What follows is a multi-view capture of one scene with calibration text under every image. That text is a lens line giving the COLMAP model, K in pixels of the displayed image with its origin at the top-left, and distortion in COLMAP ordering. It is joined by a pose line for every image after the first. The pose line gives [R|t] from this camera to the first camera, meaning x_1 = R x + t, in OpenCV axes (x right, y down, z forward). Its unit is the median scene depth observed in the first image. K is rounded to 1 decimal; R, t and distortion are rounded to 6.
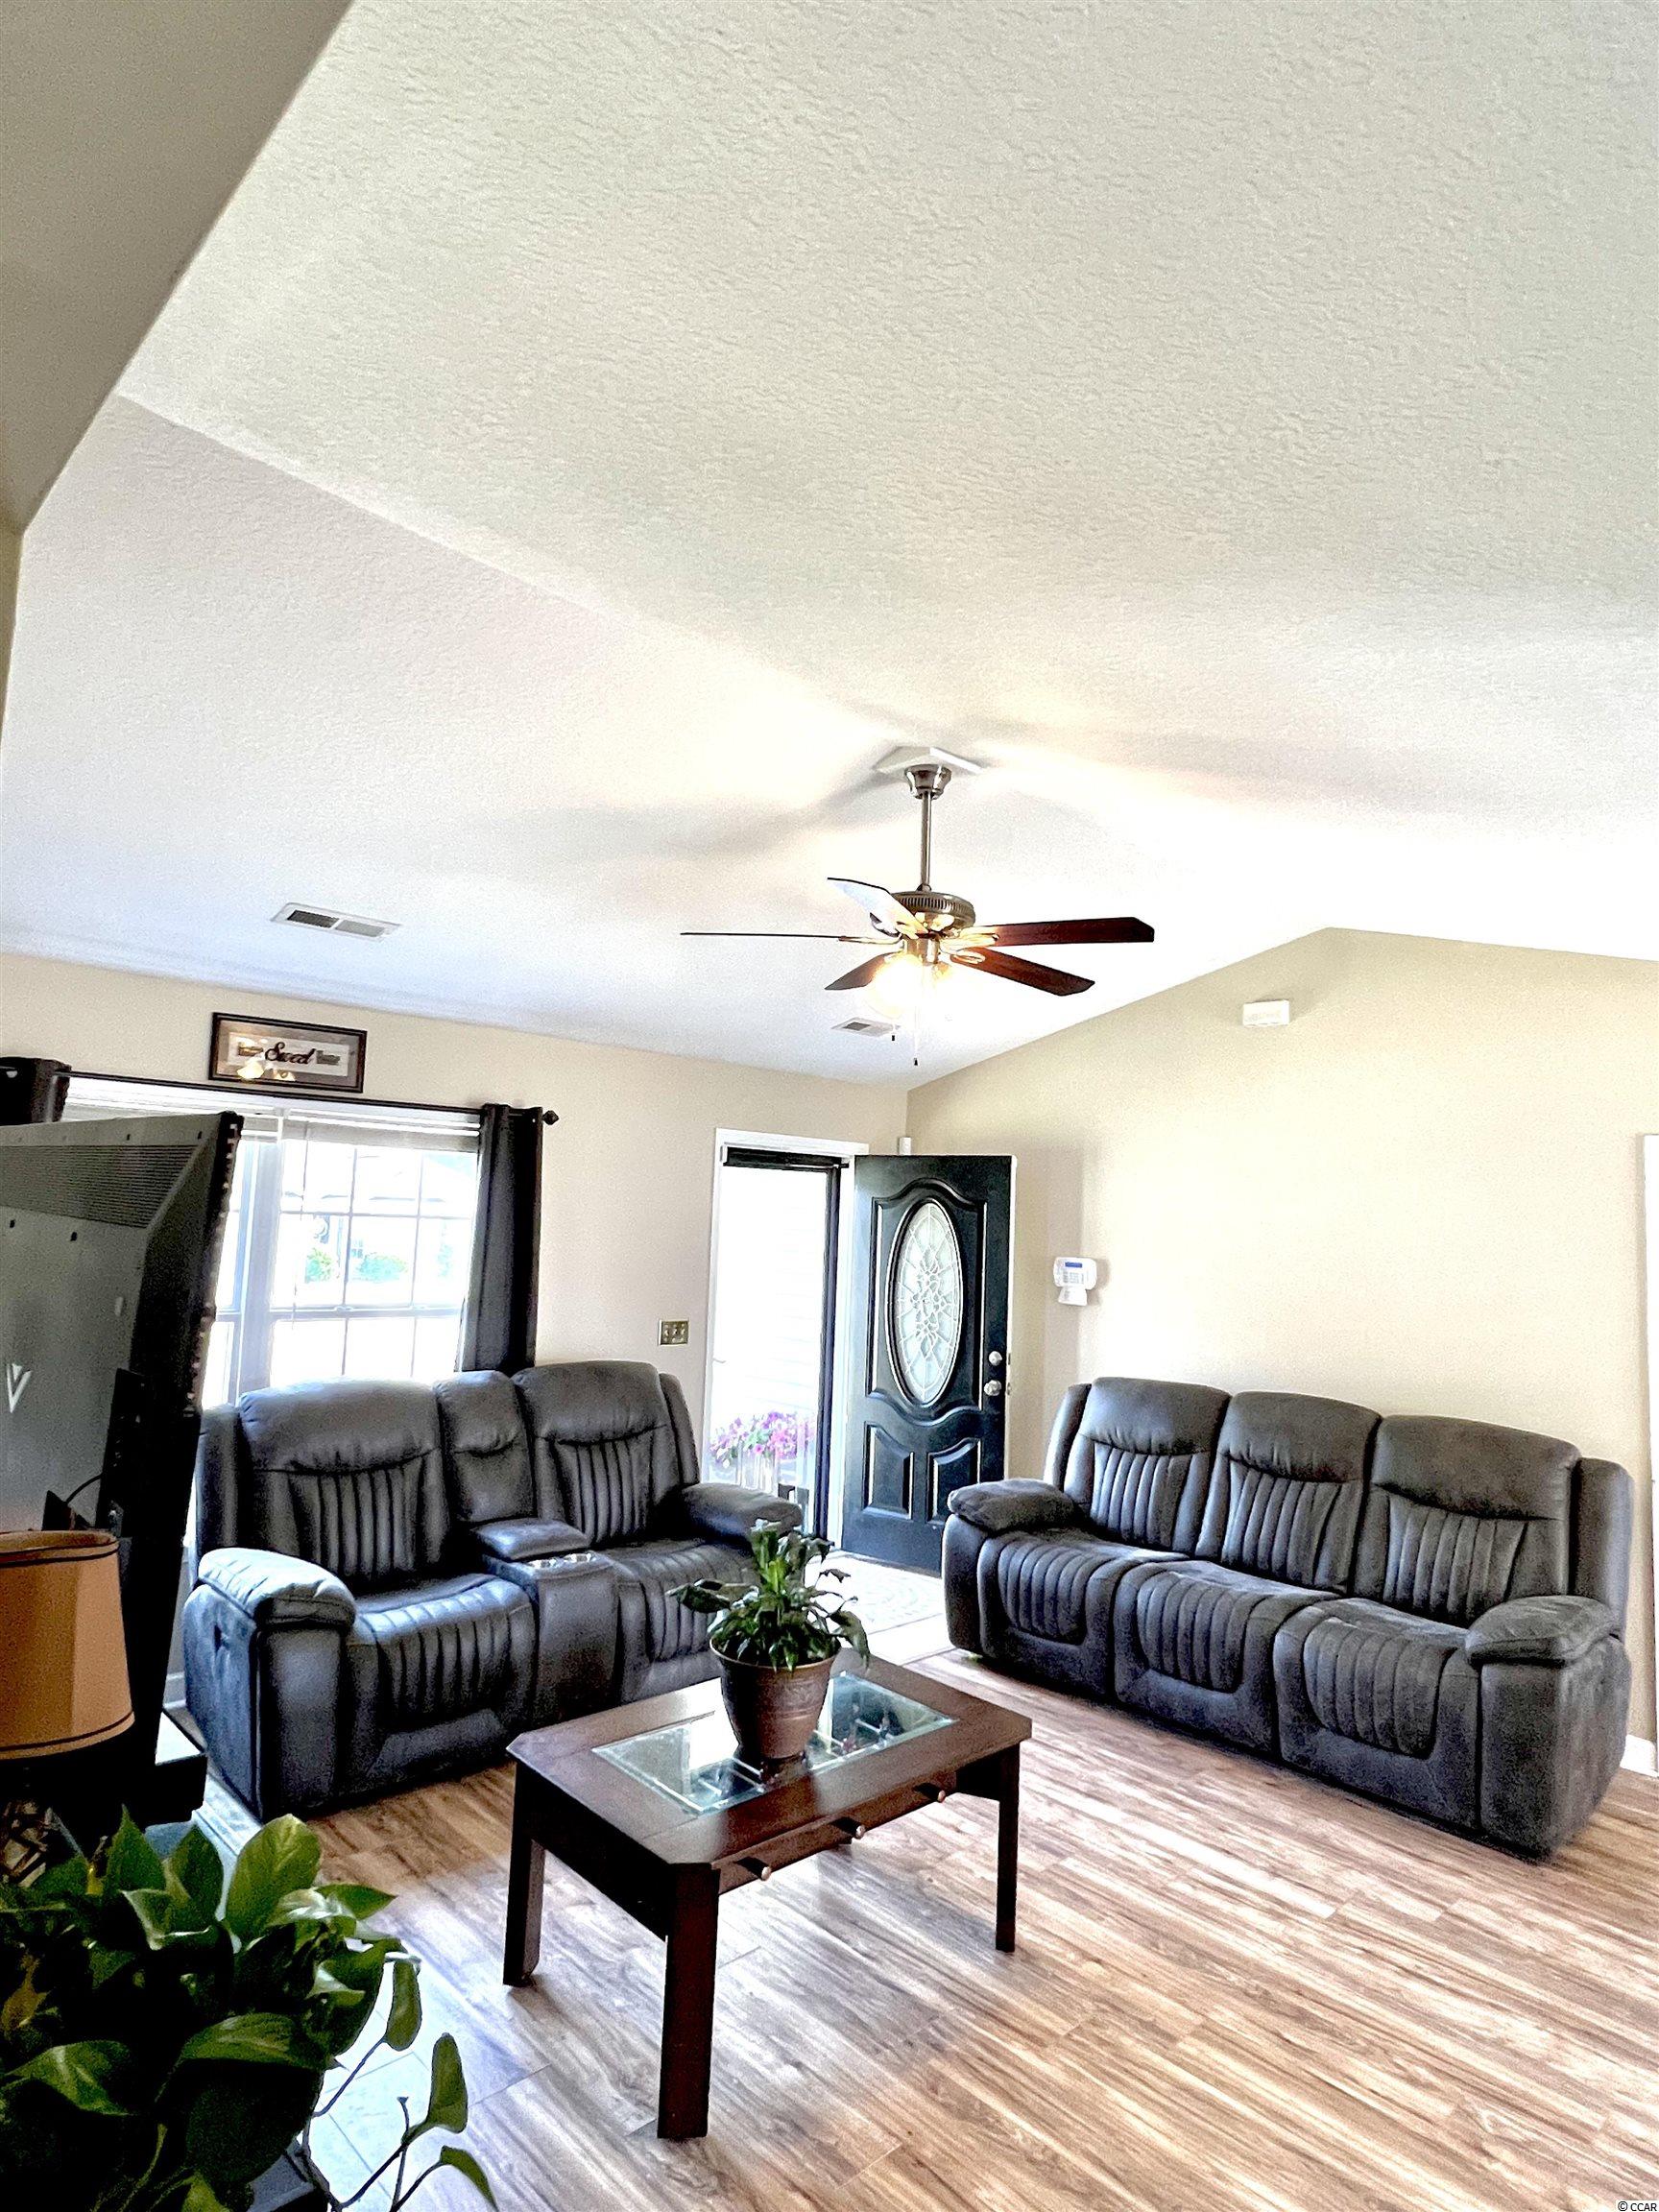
lens RADIAL K [[1241.7, 0, 827.6], [0, 1241.7, 1115.1], [0, 0, 1]] dist [-0.006620, 0.000497]
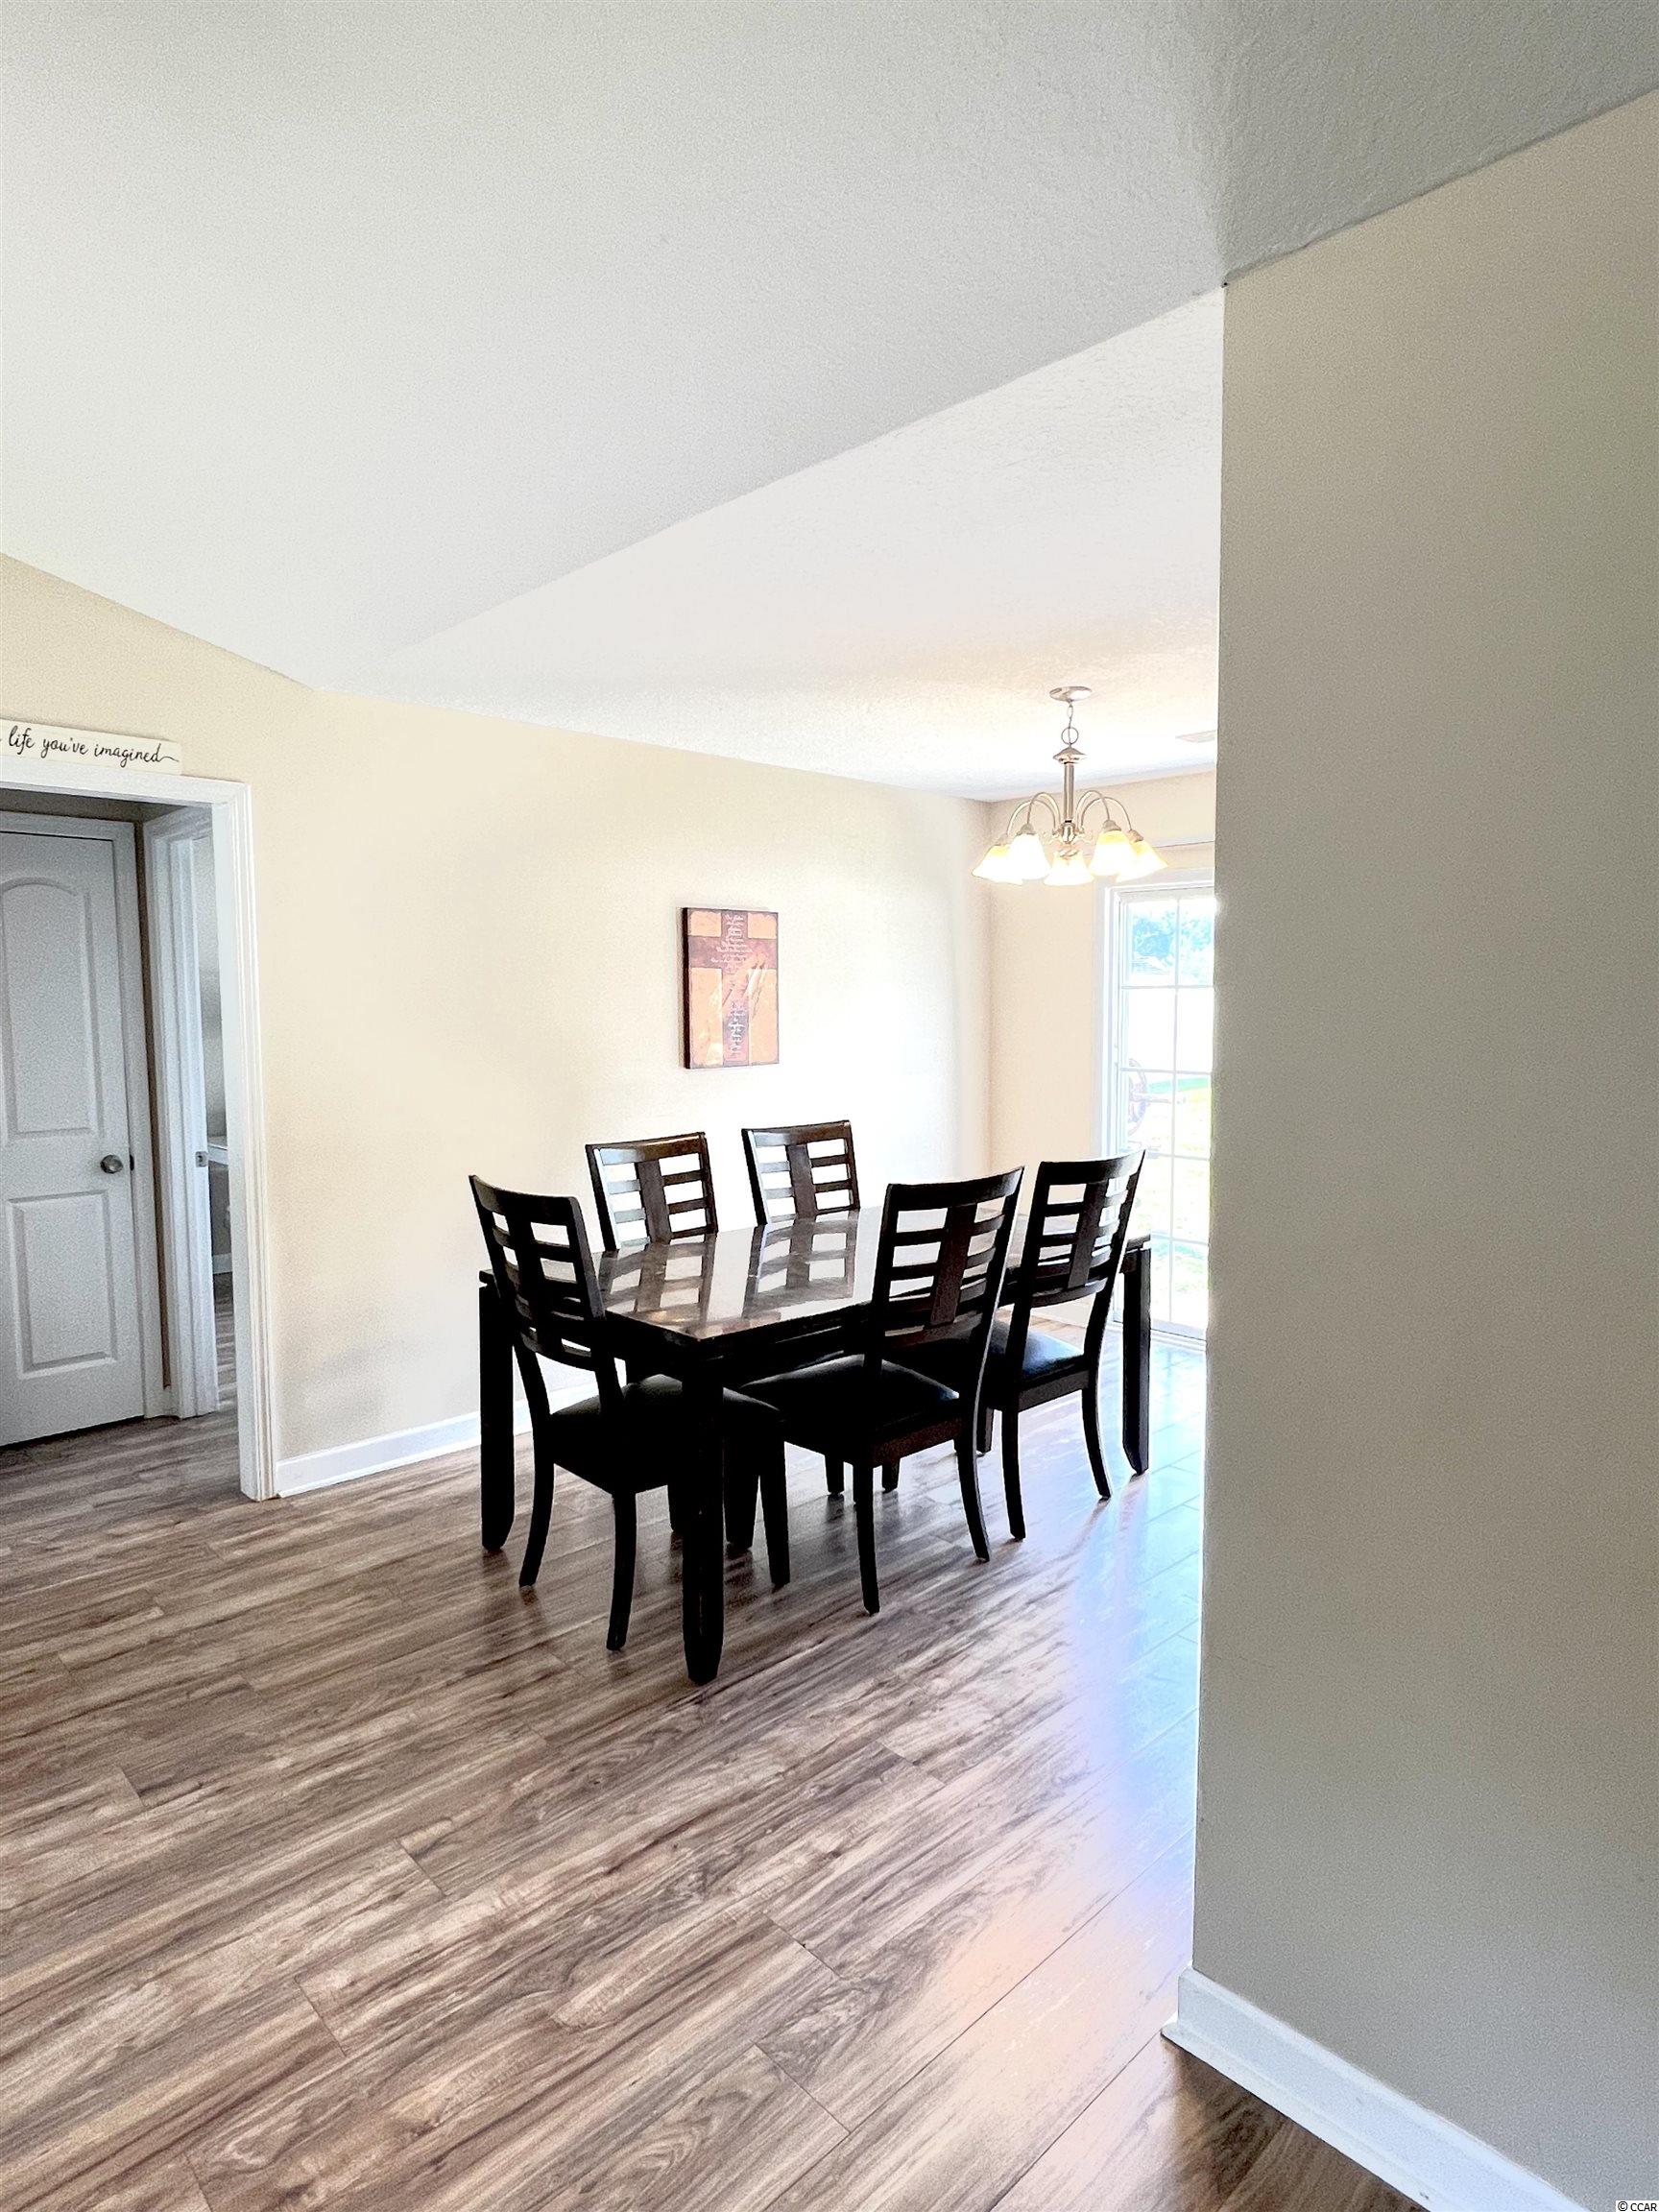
lens RADIAL K [[1241.7, 0, 841.7], [0, 1241.7, 1106.5], [0, 0, 1]] dist [-0.006620, 0.000497]
pose [[-0.008236, -0.129513, 0.991544, -0.024537], [-0.076697, 0.988738, 0.128509, 0.084421], [-0.997020, -0.074990, -0.018077, 0.398525]]
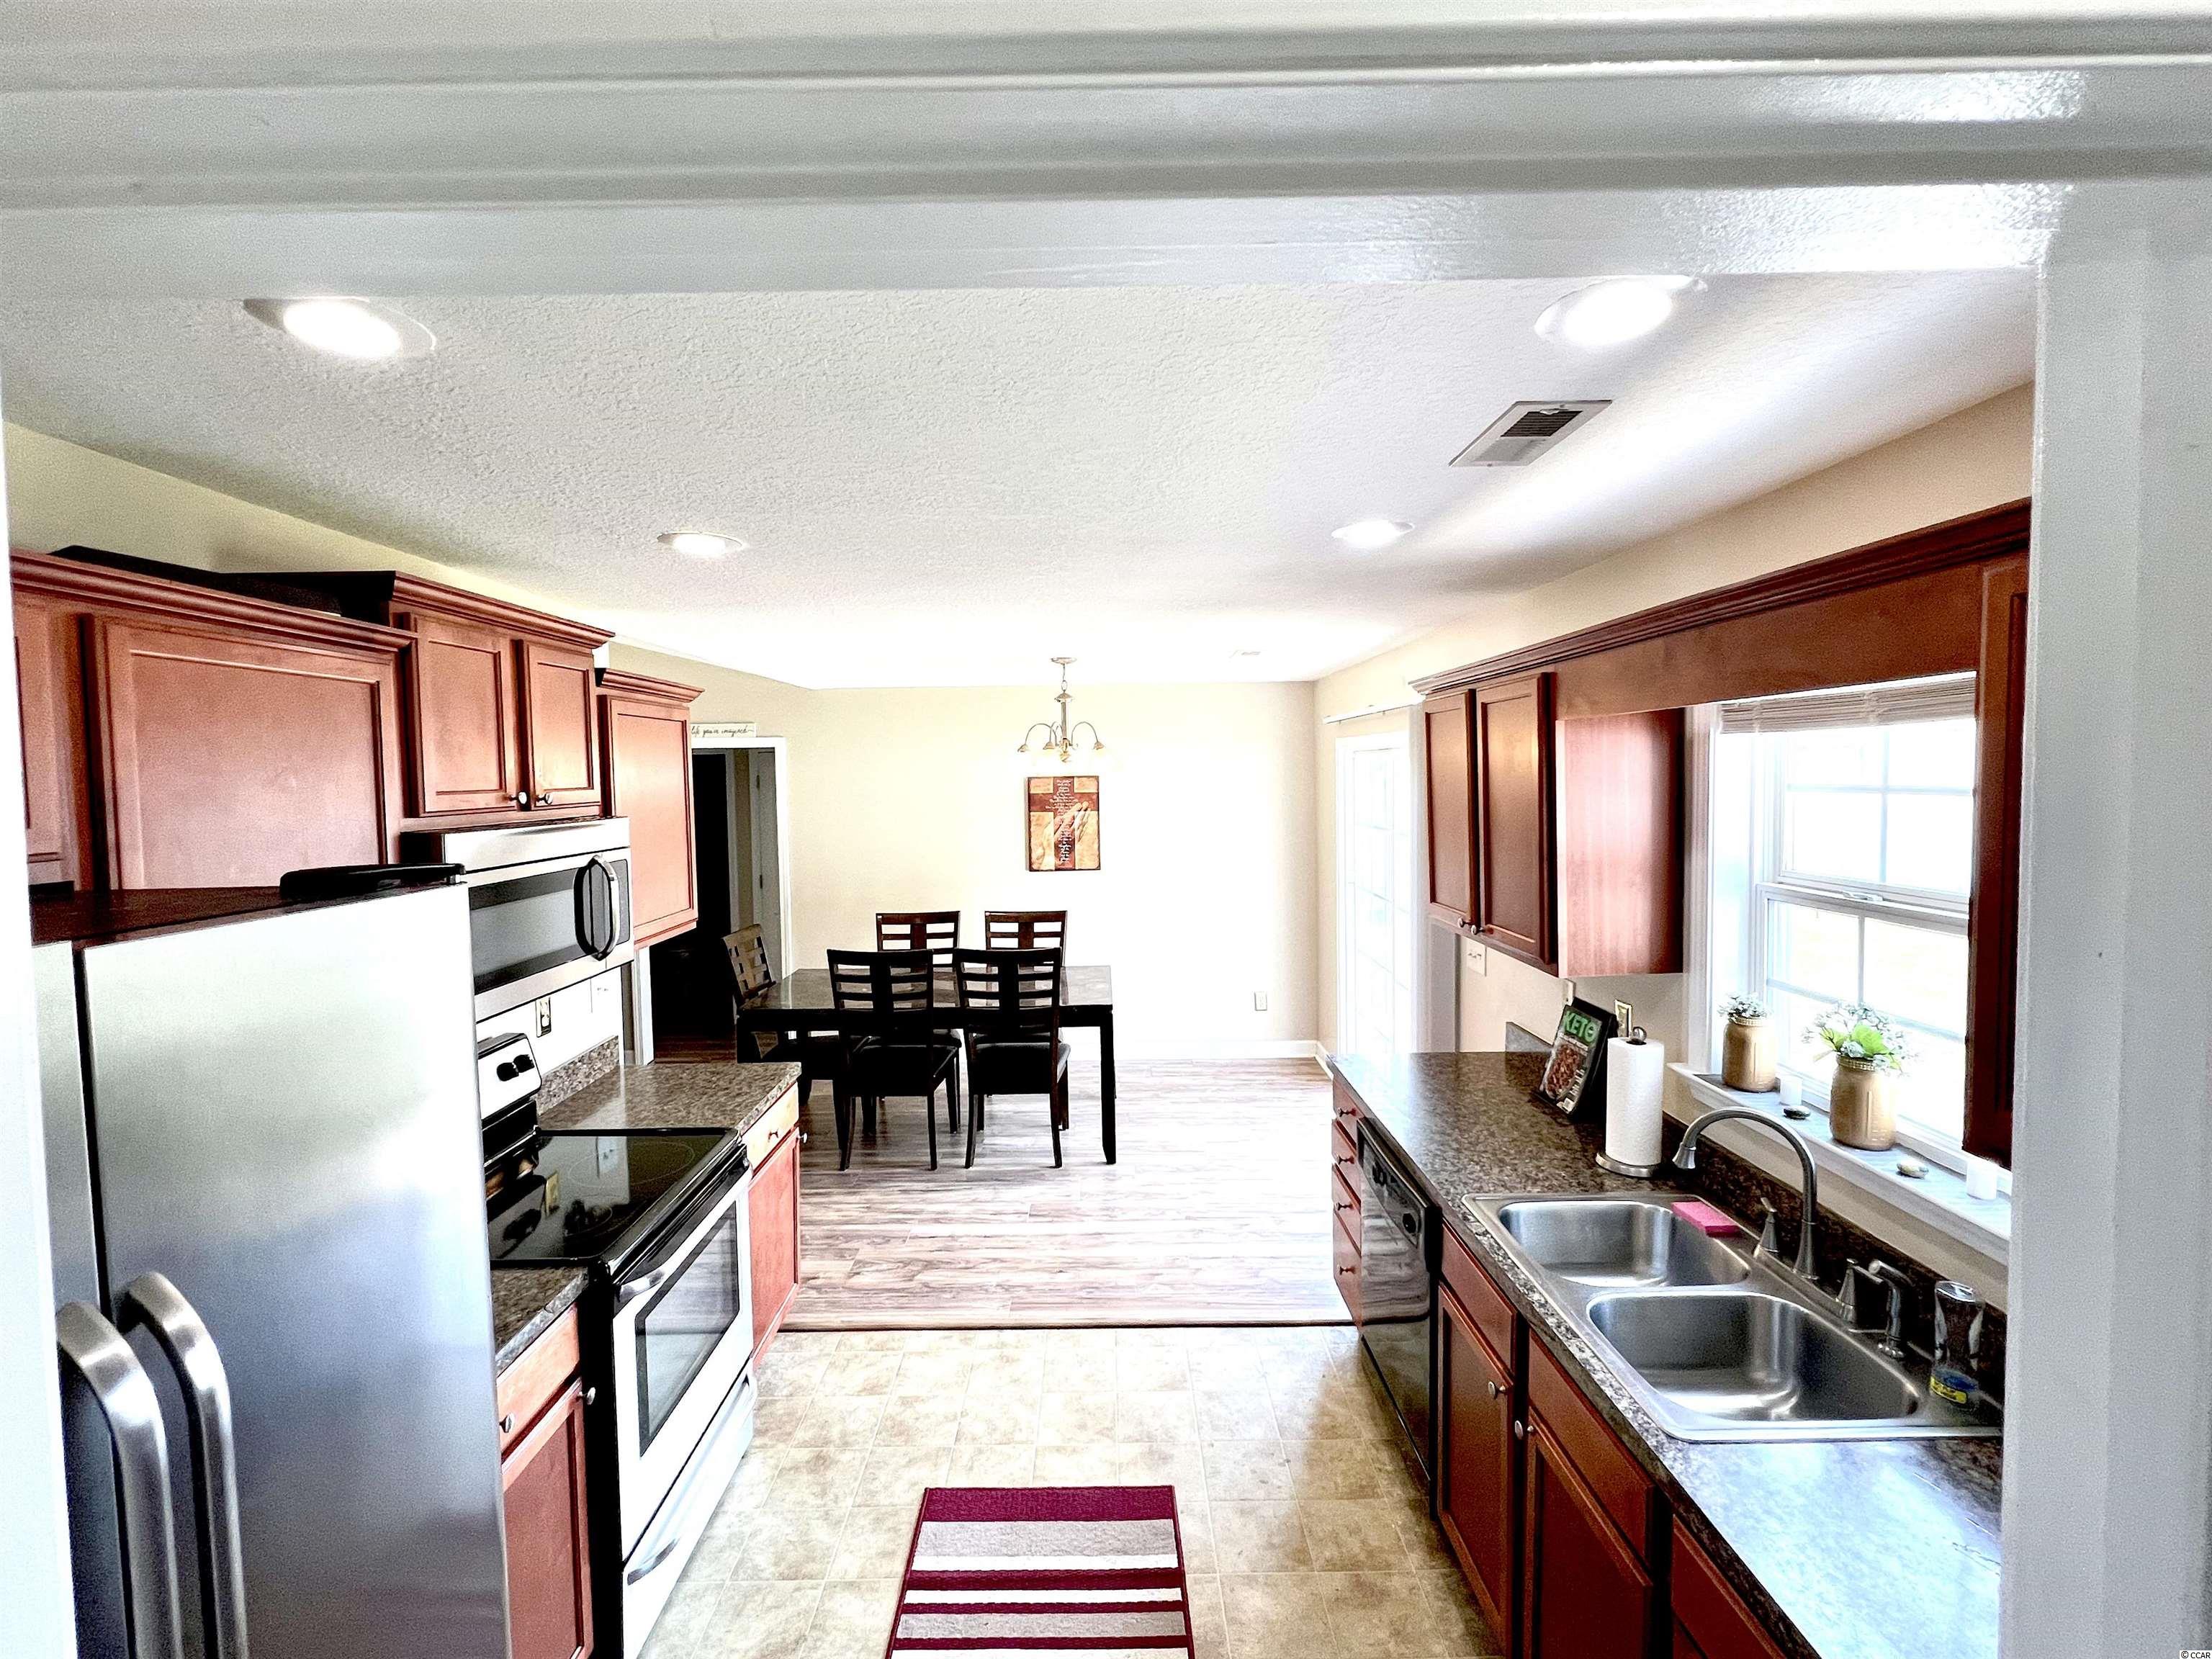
lens RADIAL K [[986.4, 0, 1102.7], [0, 986.4, 824.3], [0, 0, 1]] dist [-0.002341, 0.001124]
pose [[0.688766, -0.091366, 0.719204, 0.082462], [-0.012623, 0.990365, 0.137902, -0.064848], [-0.724874, -0.104061, 0.680977, -0.515112]]
